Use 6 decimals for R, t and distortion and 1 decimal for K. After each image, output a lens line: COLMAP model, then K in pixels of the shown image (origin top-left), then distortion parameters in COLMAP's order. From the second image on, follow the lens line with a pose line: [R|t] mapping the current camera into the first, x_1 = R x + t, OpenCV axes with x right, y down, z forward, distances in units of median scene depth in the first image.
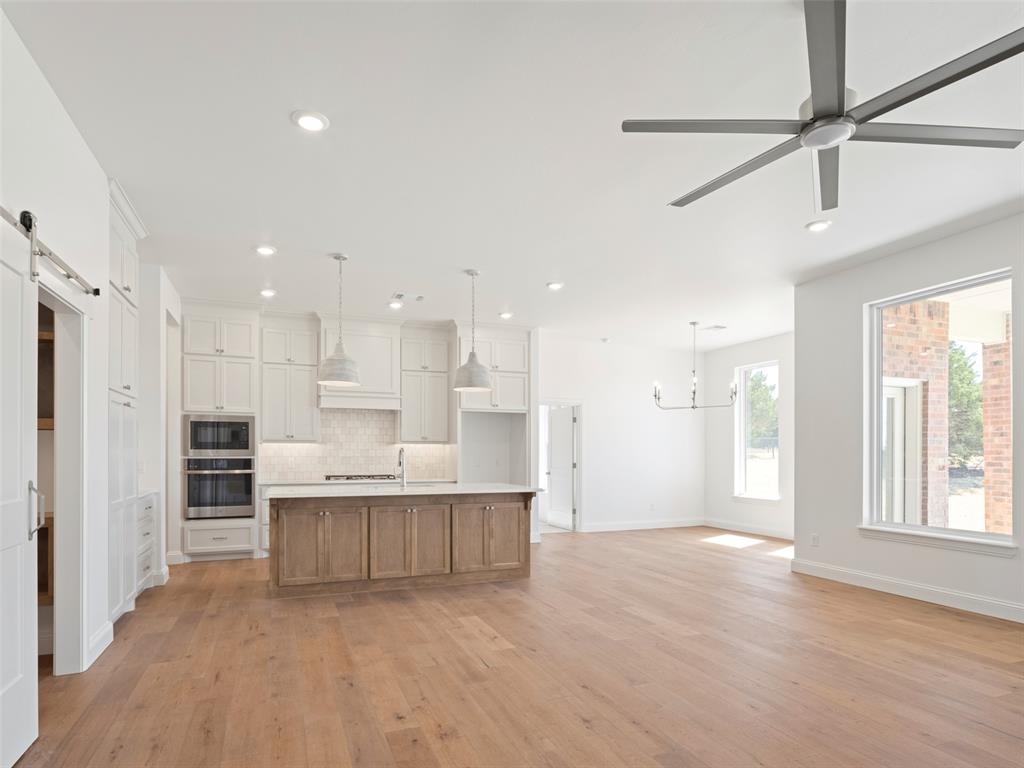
lens RADIAL K [[576.5, 0, 511.1], [0, 576.5, 444.8], [0, 0, 1]] dist [-0.008041, 0.000661]
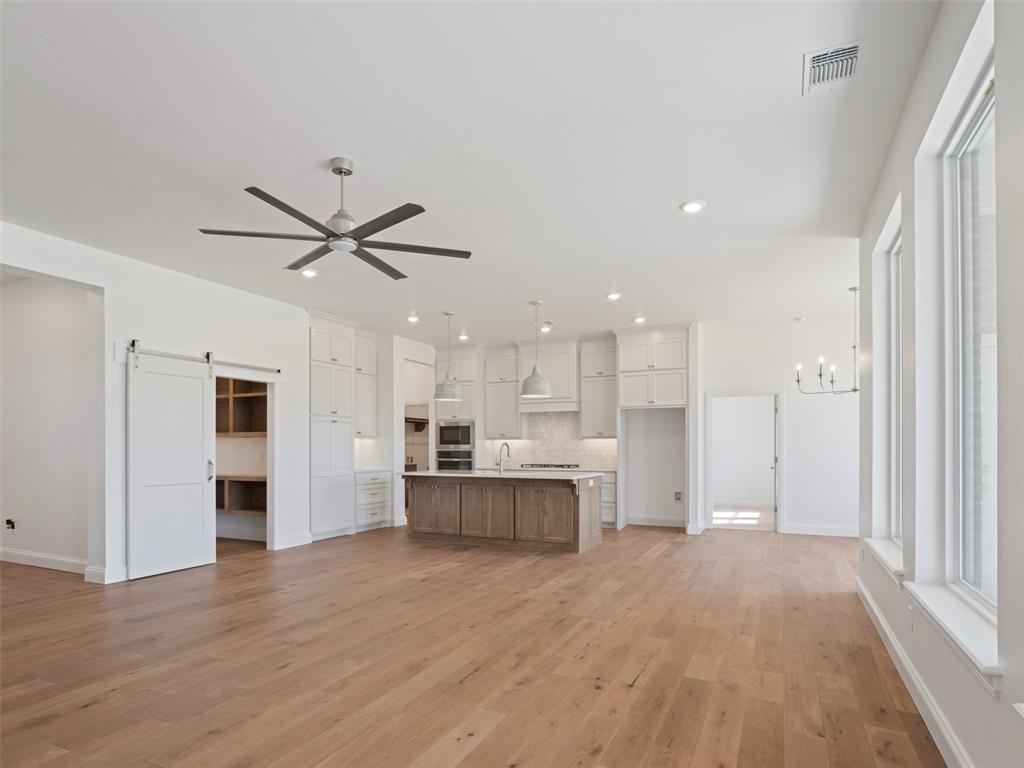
lens RADIAL K [[576.5, 0, 511.1], [0, 576.5, 444.8], [0, 0, 1]] dist [-0.008041, 0.000661]
pose [[0.676887, -0.004891, -0.736071, 0.663392], [0.013475, 0.999893, 0.005748, 0.001632], [0.735964, -0.013810, 0.676880, 0.090890]]
